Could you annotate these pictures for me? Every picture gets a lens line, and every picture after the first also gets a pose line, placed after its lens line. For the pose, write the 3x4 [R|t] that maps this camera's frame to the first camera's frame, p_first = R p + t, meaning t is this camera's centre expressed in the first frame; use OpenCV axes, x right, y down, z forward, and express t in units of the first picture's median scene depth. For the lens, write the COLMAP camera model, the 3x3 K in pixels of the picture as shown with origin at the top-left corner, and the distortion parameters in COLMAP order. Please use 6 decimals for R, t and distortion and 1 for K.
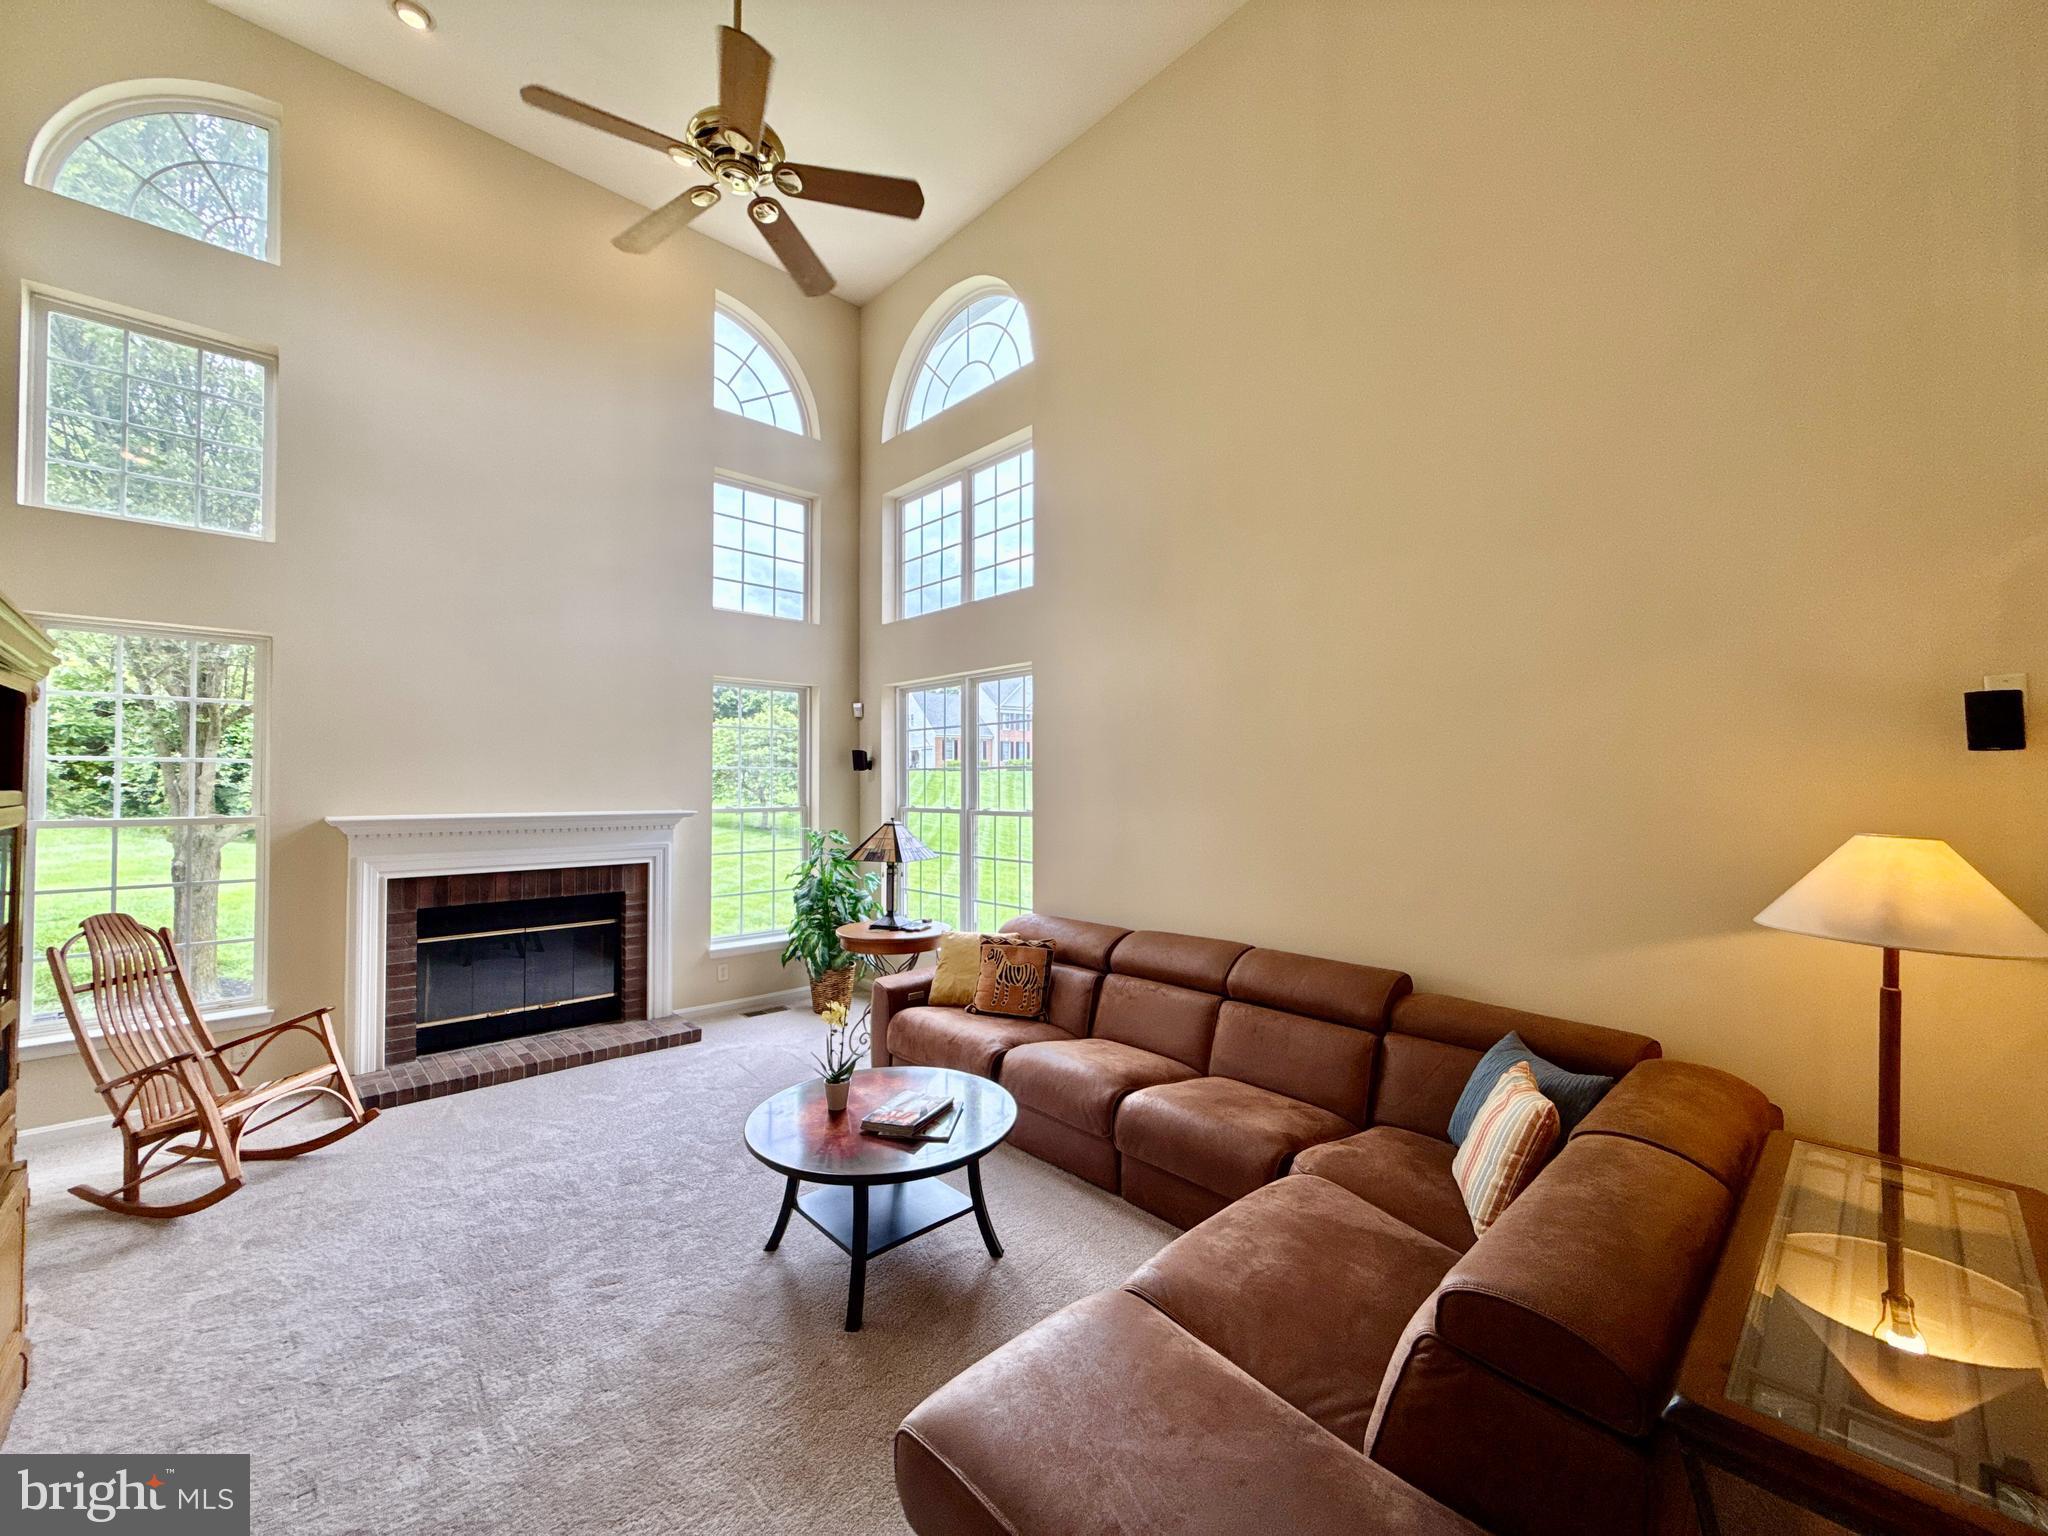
lens RADIAL K [[813.7, 0, 1030.5], [0, 813.7, 767.7], [0, 0, 1]] dist [0.001265, -0.000852]
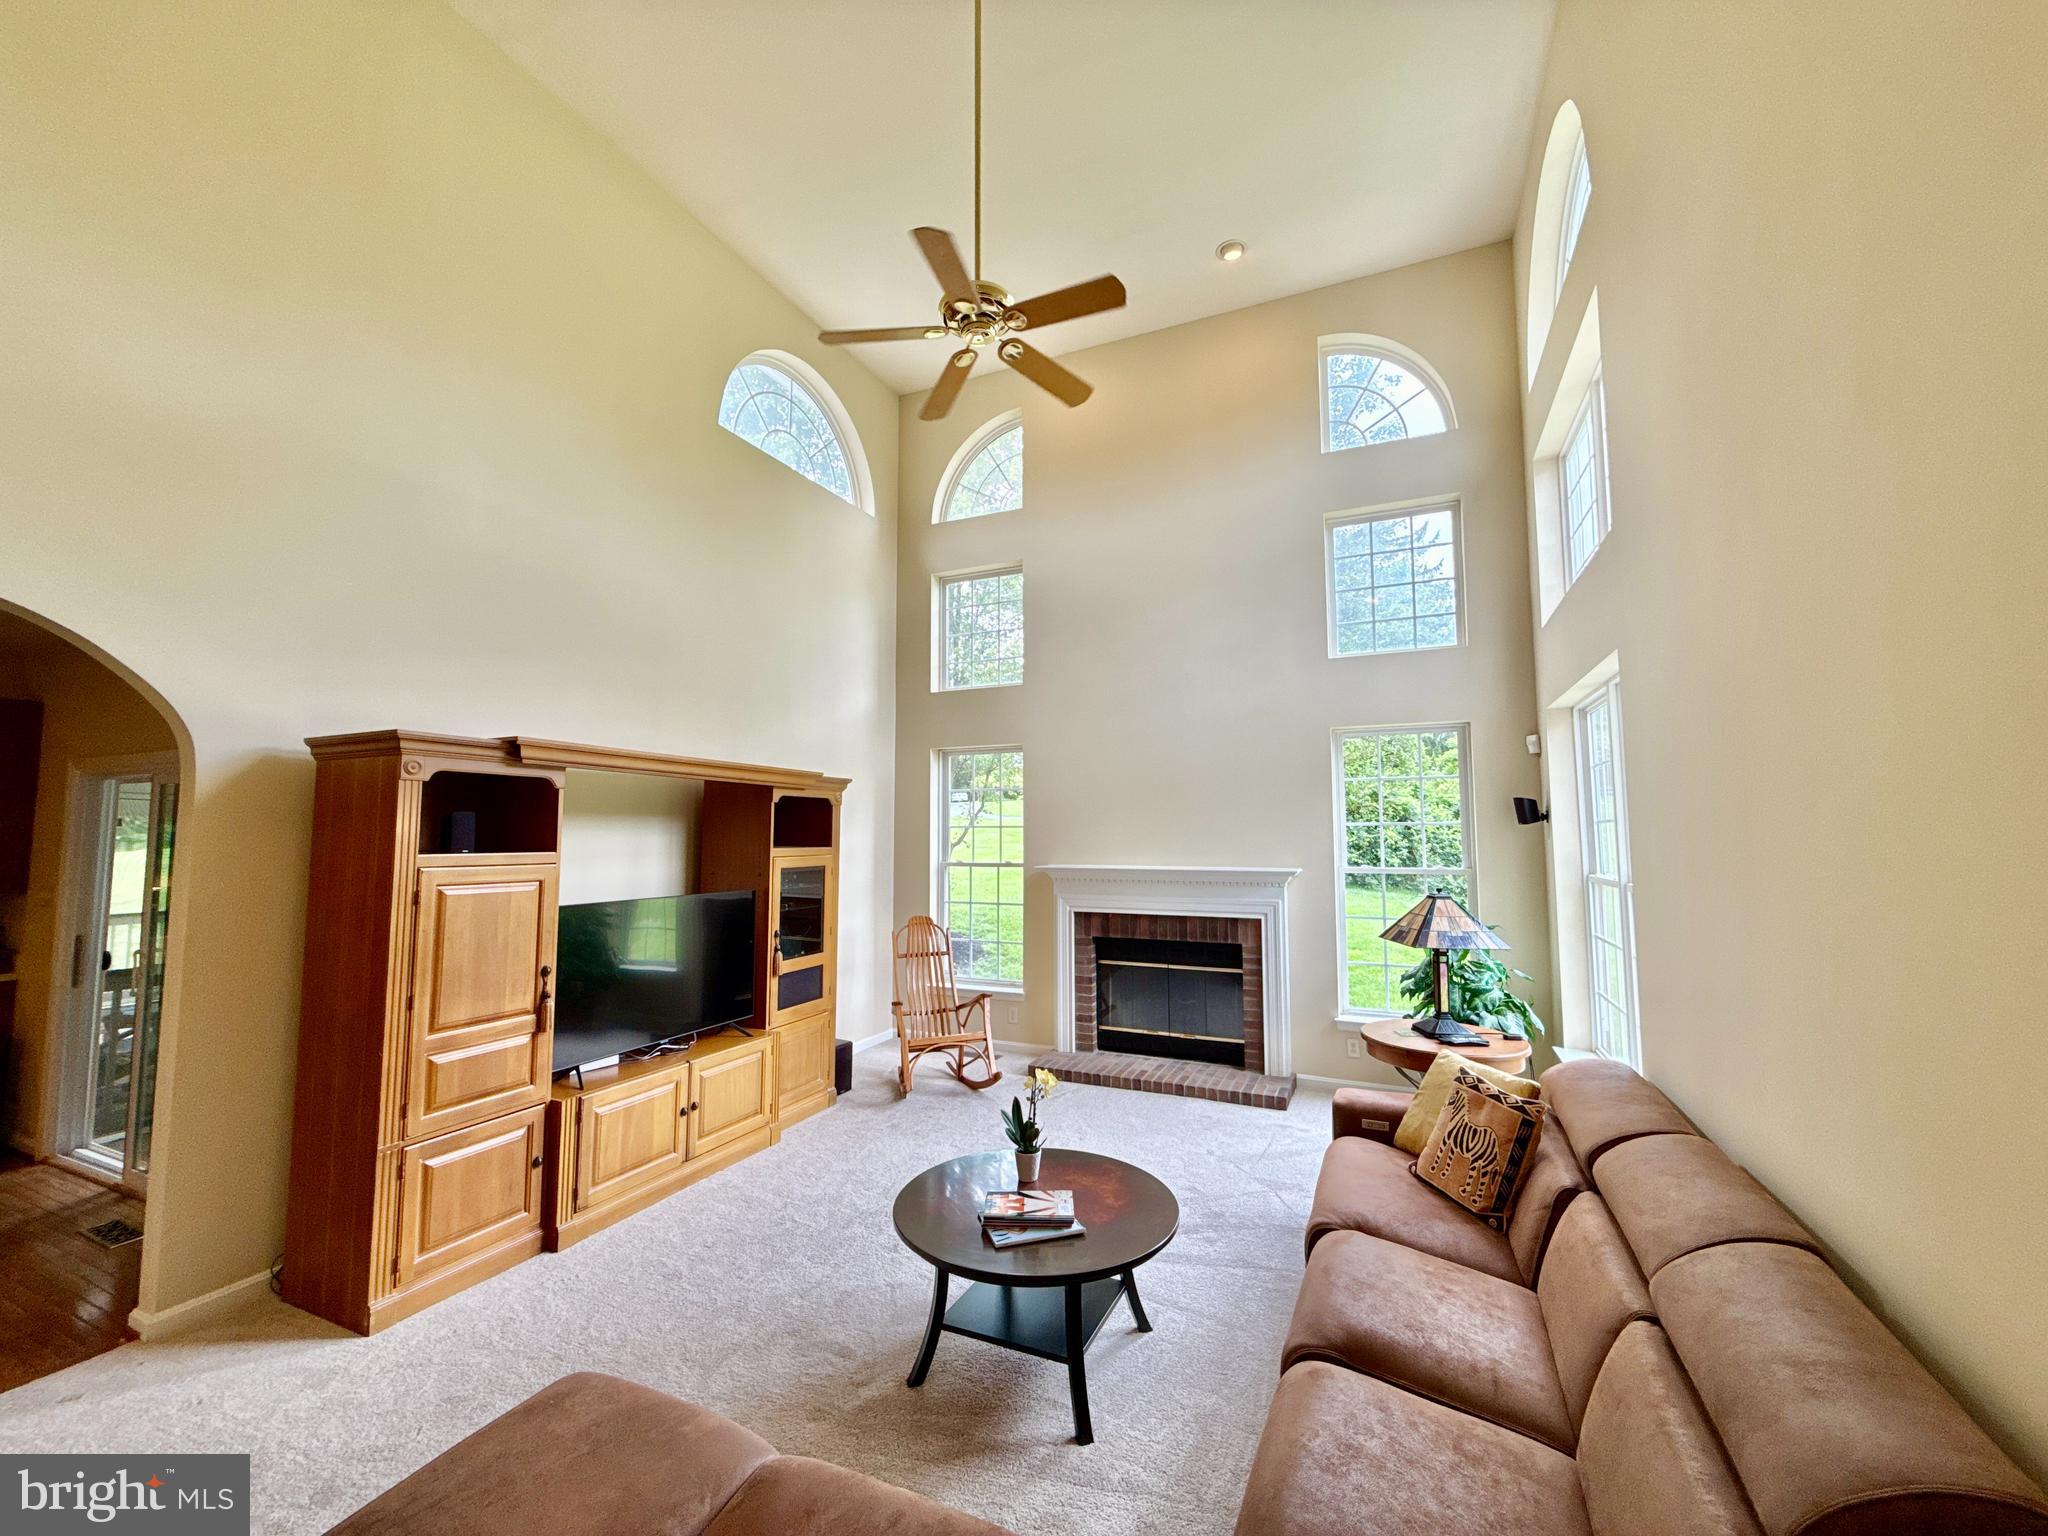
lens RADIAL K [[813.7, 0, 1034.3], [0, 813.7, 774.8], [0, 0, 1]] dist [0.001265, -0.000852]
pose [[0.382601, -0.072183, -0.921089, 0.412711], [0.018824, 0.997345, -0.070340, 0.002478], [0.923722, 0.009574, 0.382945, 0.370382]]
